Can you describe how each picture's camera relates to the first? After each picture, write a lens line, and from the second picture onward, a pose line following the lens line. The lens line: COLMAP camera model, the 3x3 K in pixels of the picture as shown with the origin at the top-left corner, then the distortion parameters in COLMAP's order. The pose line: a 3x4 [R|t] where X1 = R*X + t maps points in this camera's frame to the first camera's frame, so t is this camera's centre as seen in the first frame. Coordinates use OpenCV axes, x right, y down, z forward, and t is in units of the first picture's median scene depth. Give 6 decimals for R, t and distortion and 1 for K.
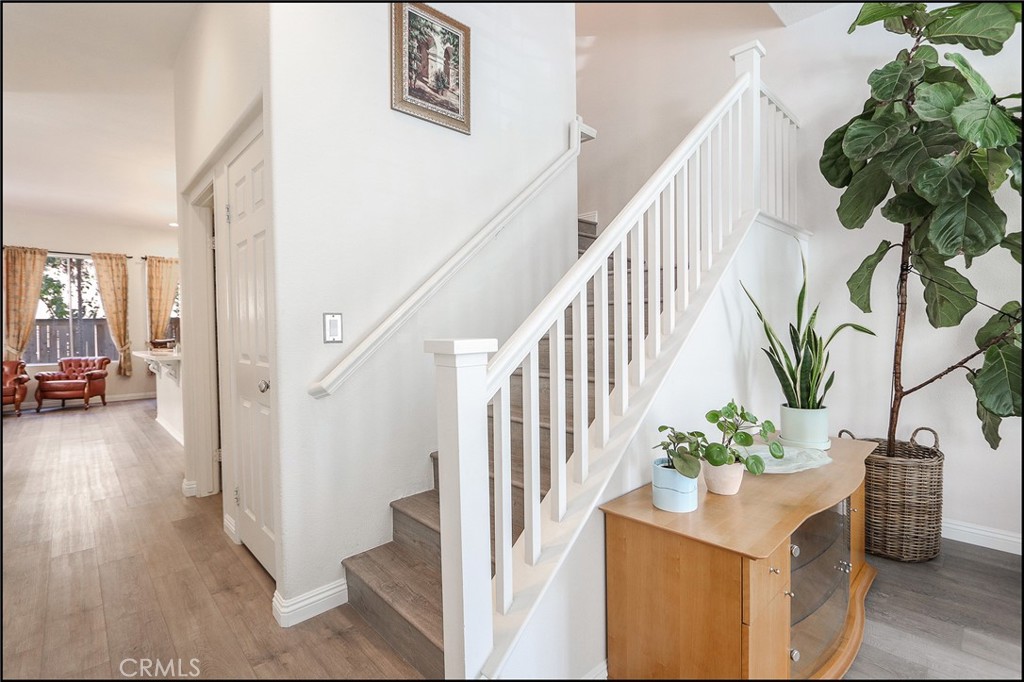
lens RADIAL K [[474.7, 0, 514.9], [0, 474.7, 339.4], [0, 0, 1]] dist [-0.008407, -0.000671]
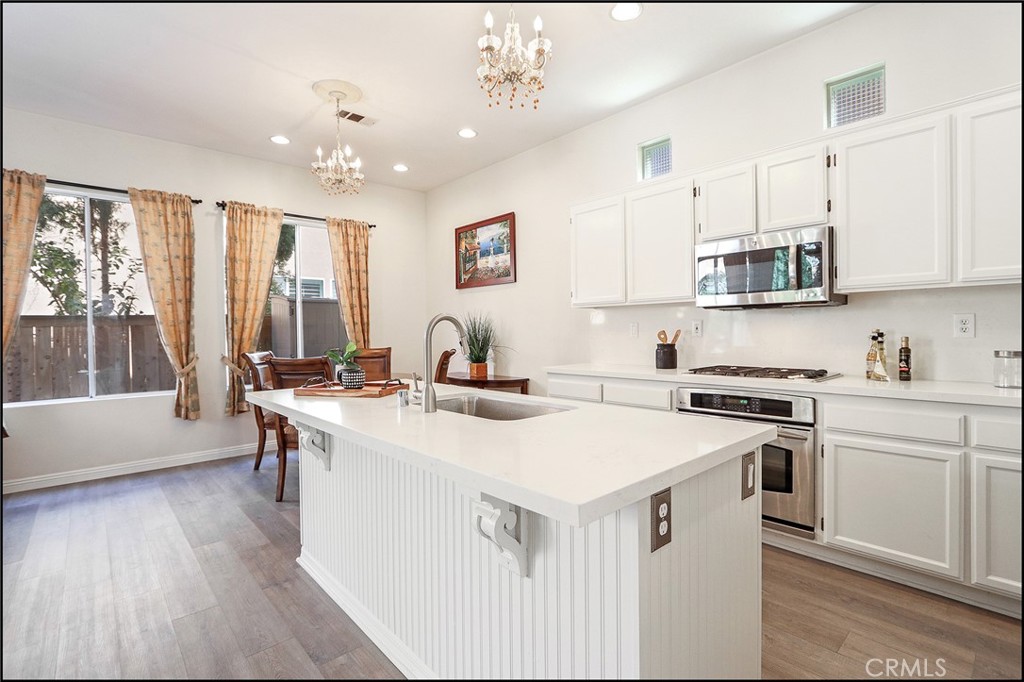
lens RADIAL K [[474.7, 0, 513.3], [0, 474.7, 335.3], [0, 0, 1]] dist [-0.008407, -0.000671]
pose [[0.999652, -0.000929, -0.026347, -0.289155], [0.000646, 0.999942, -0.010730, -0.009072], [0.026355, 0.010709, 0.999595, 0.308556]]
